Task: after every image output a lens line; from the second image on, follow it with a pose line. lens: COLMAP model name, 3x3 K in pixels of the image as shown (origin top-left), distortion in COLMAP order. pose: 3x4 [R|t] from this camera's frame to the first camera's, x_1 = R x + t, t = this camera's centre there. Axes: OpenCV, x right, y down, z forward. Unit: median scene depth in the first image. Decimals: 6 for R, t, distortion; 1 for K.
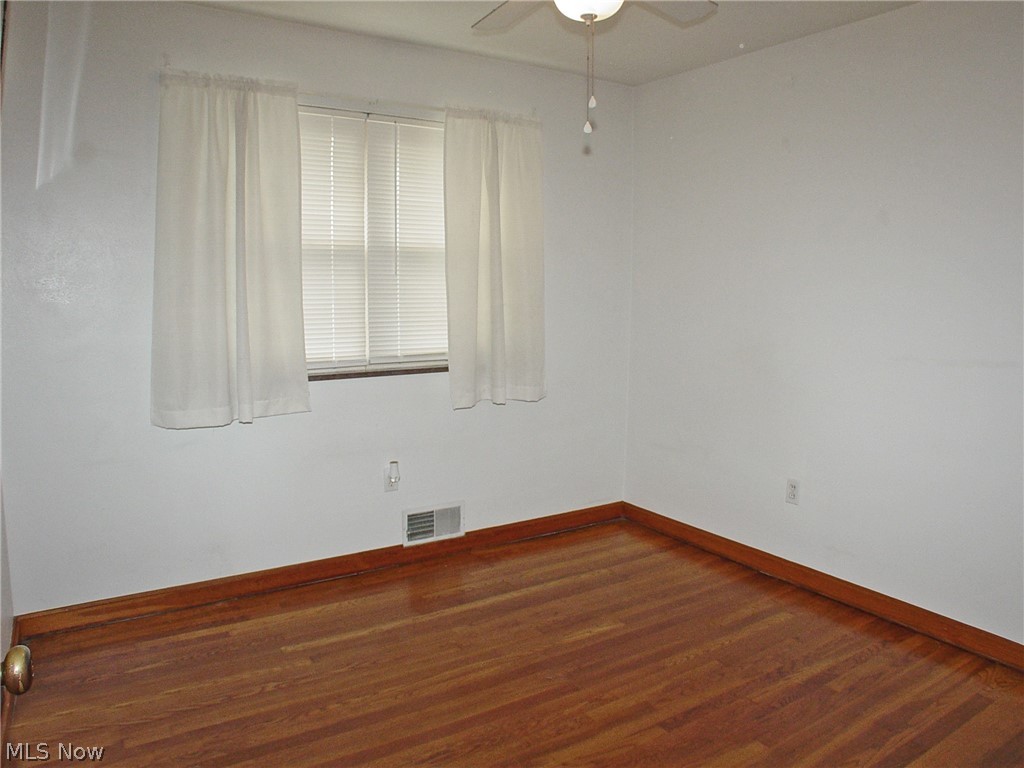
lens RADIAL K [[738.1, 0, 512.0], [0, 738.1, 384.0], [0, 0, 1]] dist [-0.212106, 0.163473]
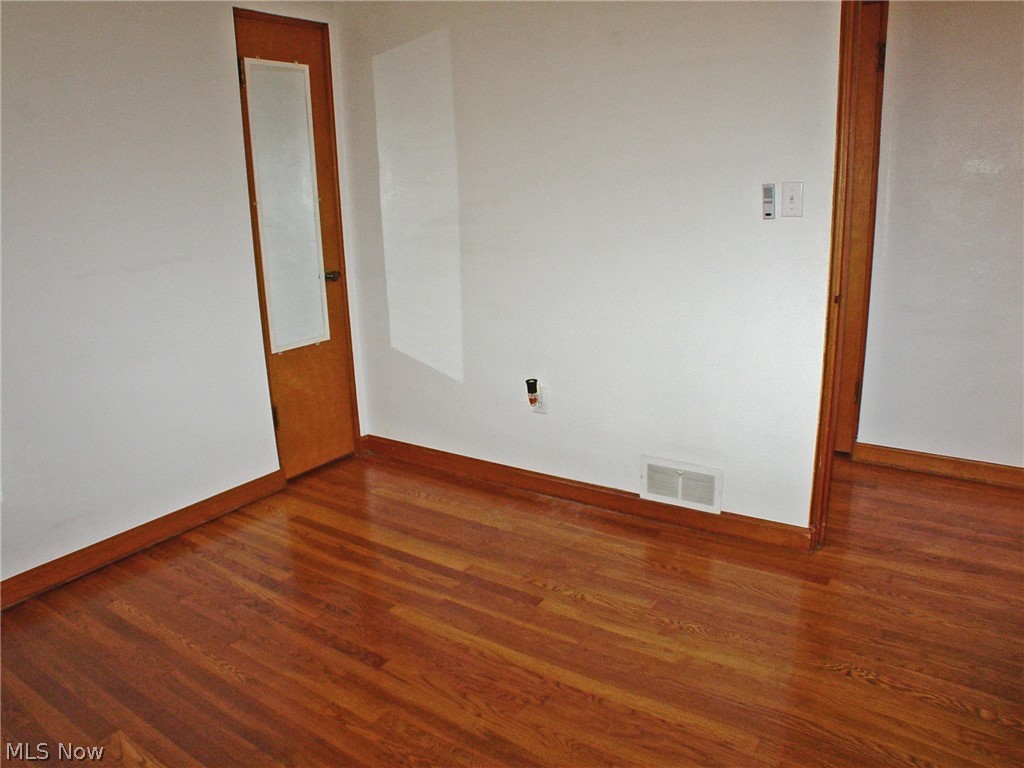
lens RADIAL K [[738.1, 0, 512.0], [0, 738.1, 384.0], [0, 0, 1]] dist [-0.212106, 0.163473]
pose [[-0.404754, -0.243908, 0.881296, -0.534010], [0.134511, 0.937405, 0.321214, -0.133998], [-0.904478, 0.248557, -0.346610, 0.938560]]
